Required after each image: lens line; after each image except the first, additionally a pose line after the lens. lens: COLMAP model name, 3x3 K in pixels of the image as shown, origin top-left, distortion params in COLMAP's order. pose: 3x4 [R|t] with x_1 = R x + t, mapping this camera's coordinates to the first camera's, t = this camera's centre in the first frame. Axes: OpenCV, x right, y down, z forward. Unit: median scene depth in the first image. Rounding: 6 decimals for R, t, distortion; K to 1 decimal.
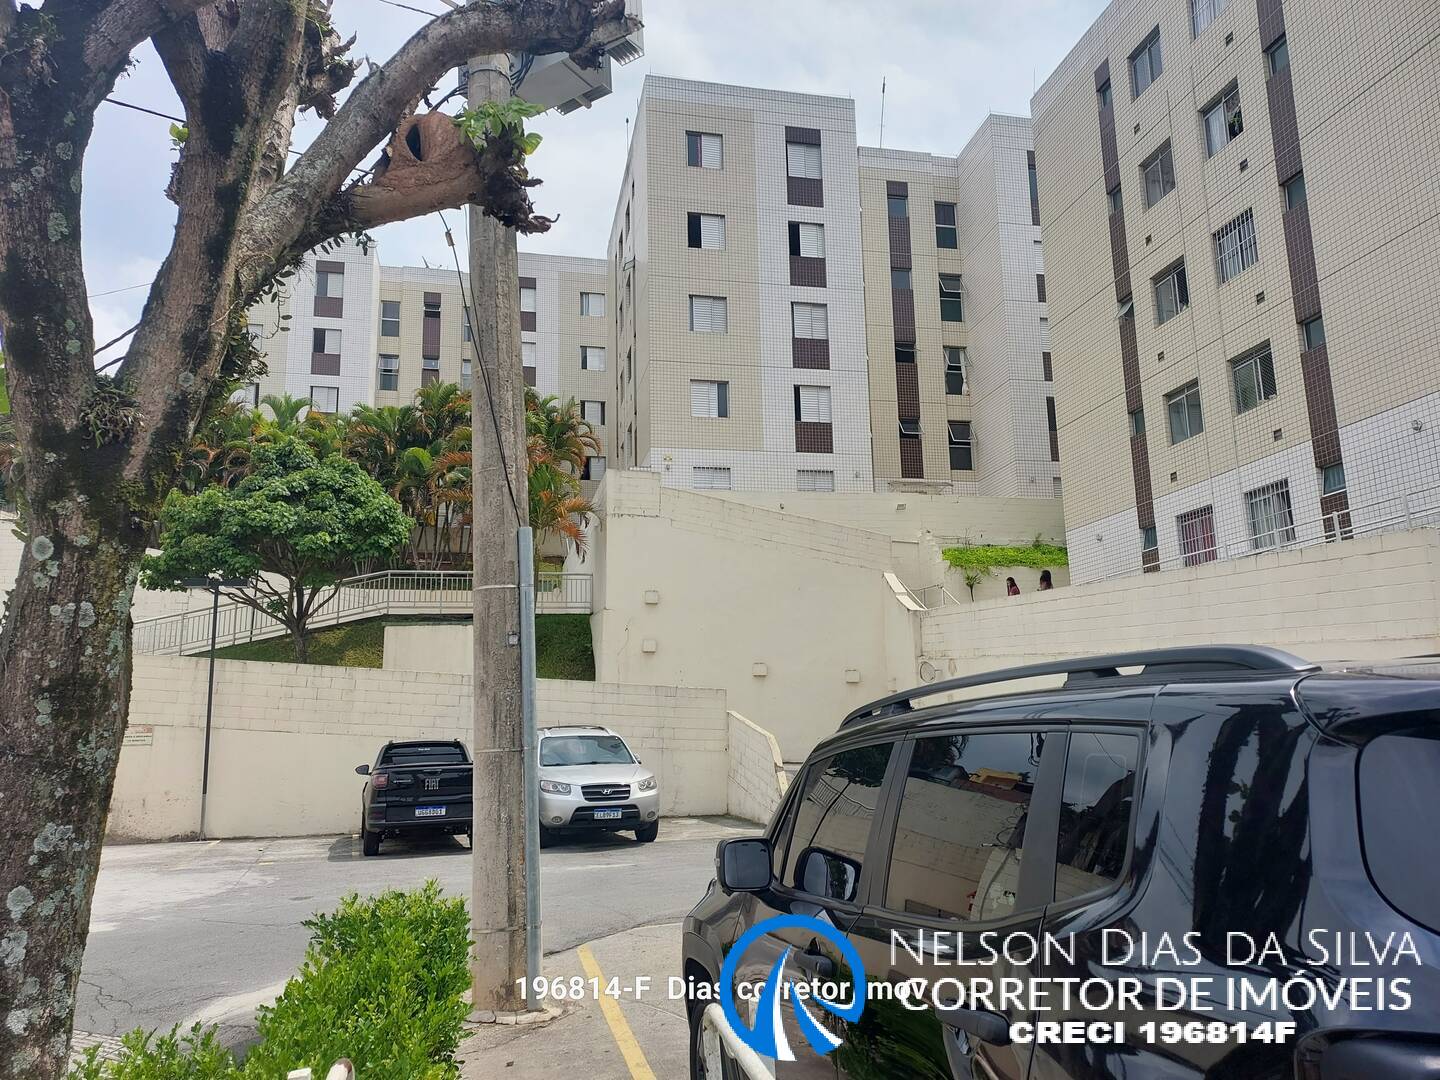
lens RADIAL K [[1026.5, 0, 730.8], [0, 1026.5, 551.1], [0, 0, 1]] dist [0.101936, -0.084345]
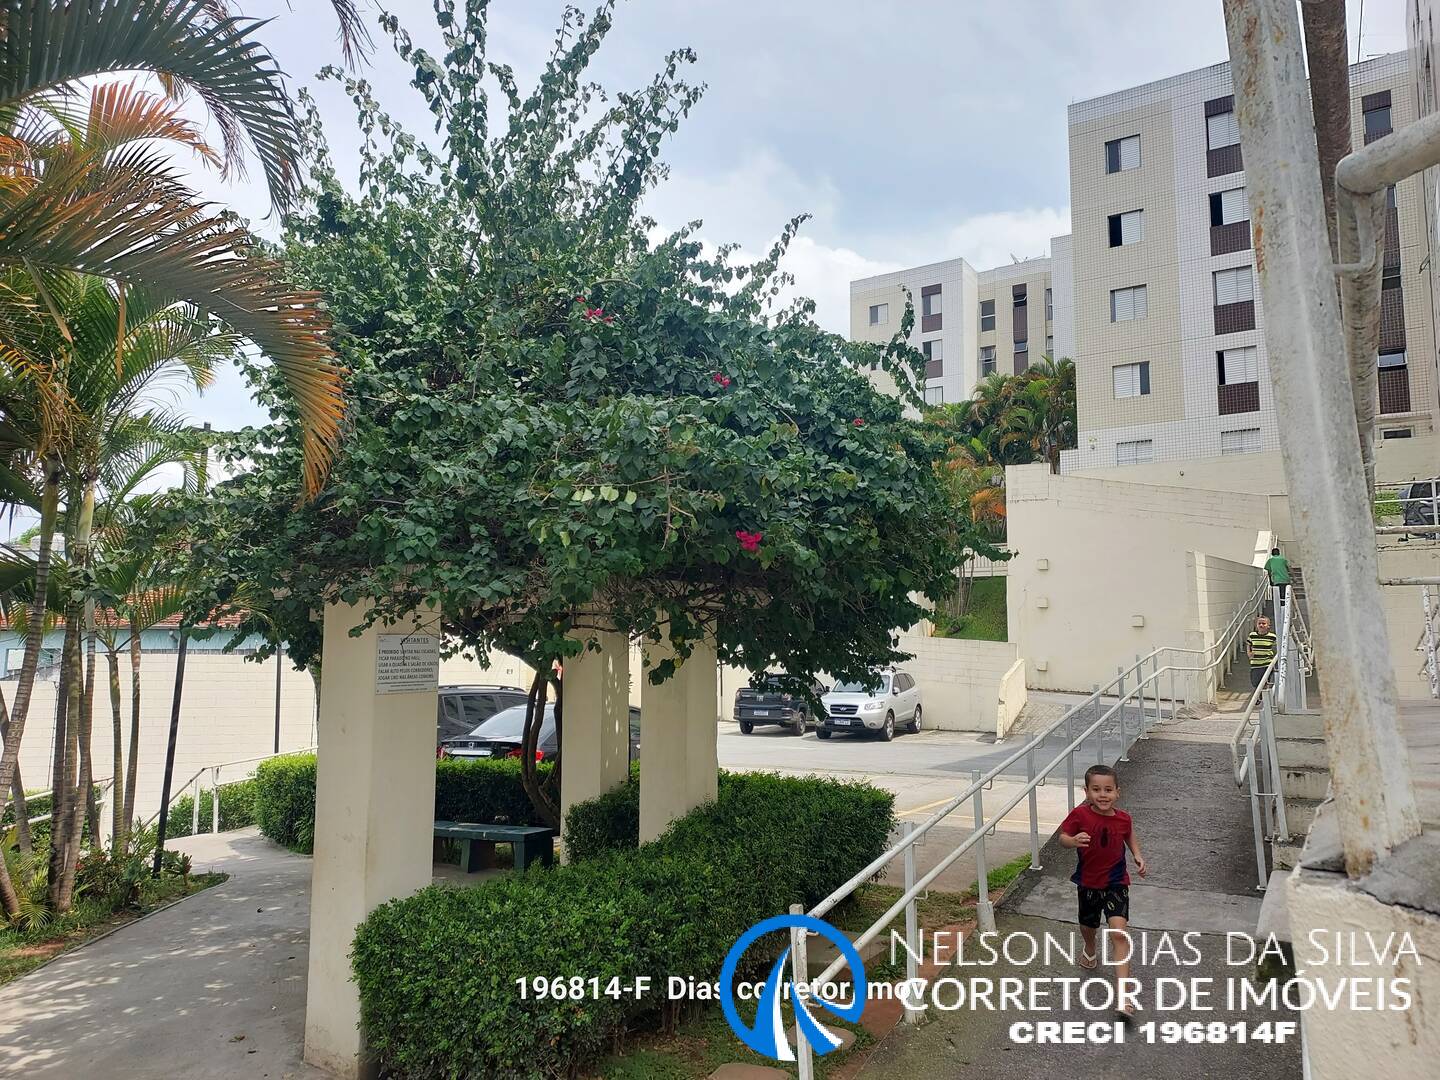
lens RADIAL K [[1026.5, 0, 730.8], [0, 1026.5, 551.1], [0, 0, 1]] dist [0.101936, -0.084345]
pose [[0.718087, -0.048131, -0.694287, 0.444464], [0.105737, 0.993570, 0.040482, -0.053030], [0.687874, -0.102481, 0.718559, -0.147879]]
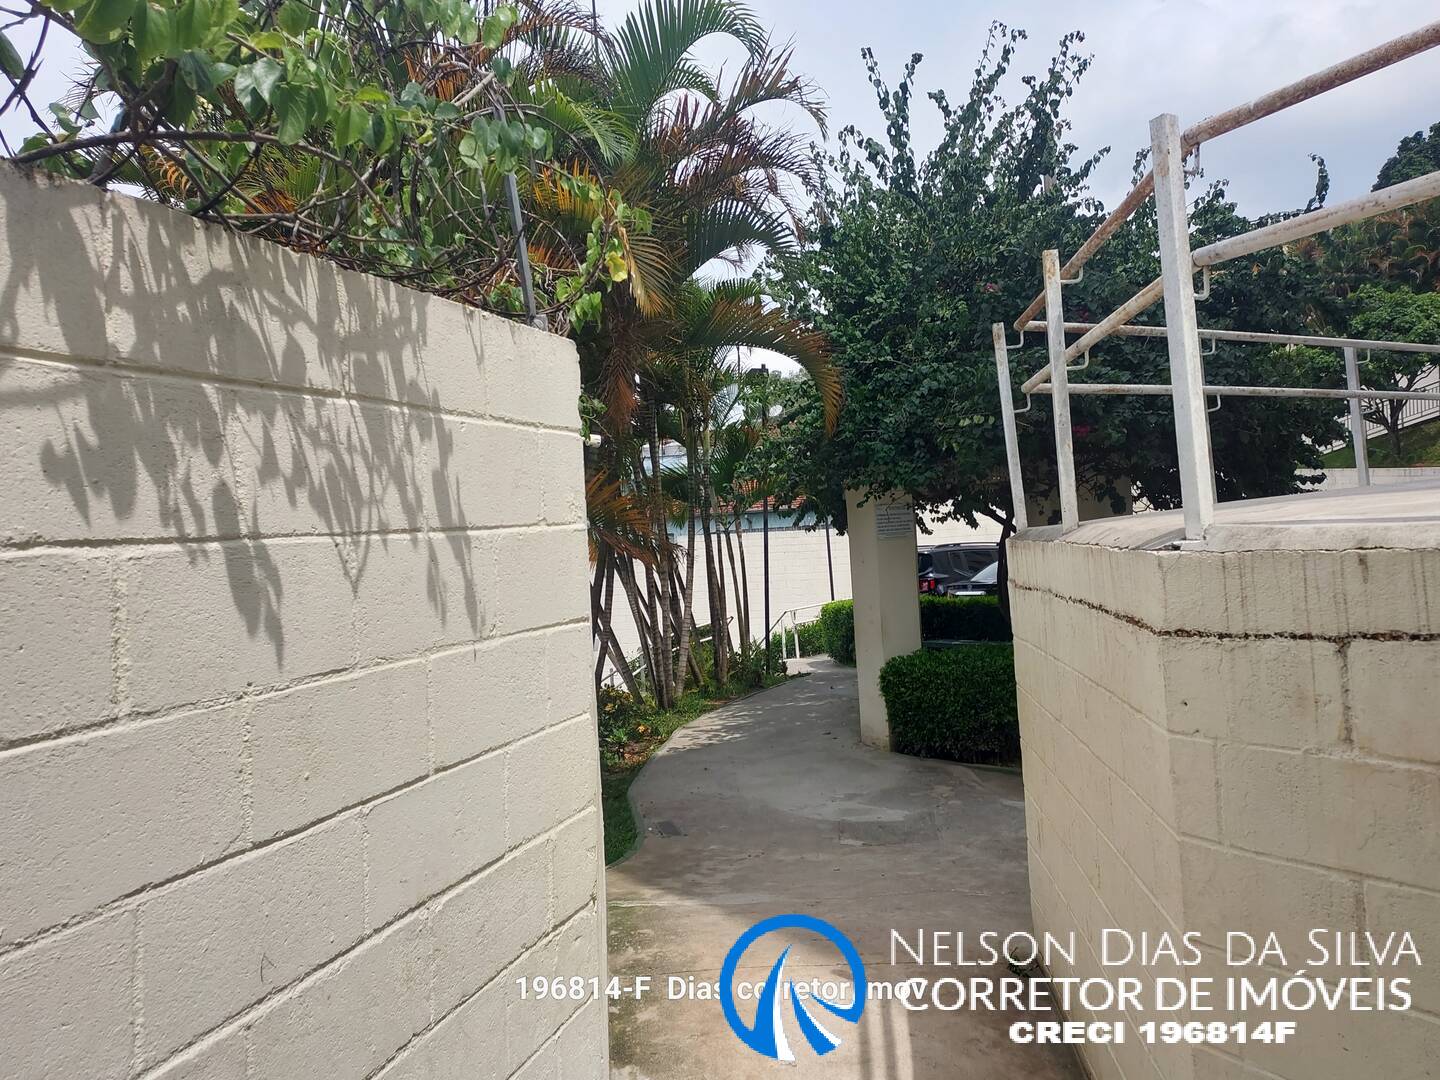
lens RADIAL K [[1026.5, 0, 730.8], [0, 1026.5, 551.1], [0, 0, 1]] dist [0.101936, -0.084345]
pose [[0.296202, 0.015359, -0.955002, 1.223750], [0.221435, 0.971524, 0.084304, -0.101911], [0.929102, -0.236442, 0.284366, -0.459918]]
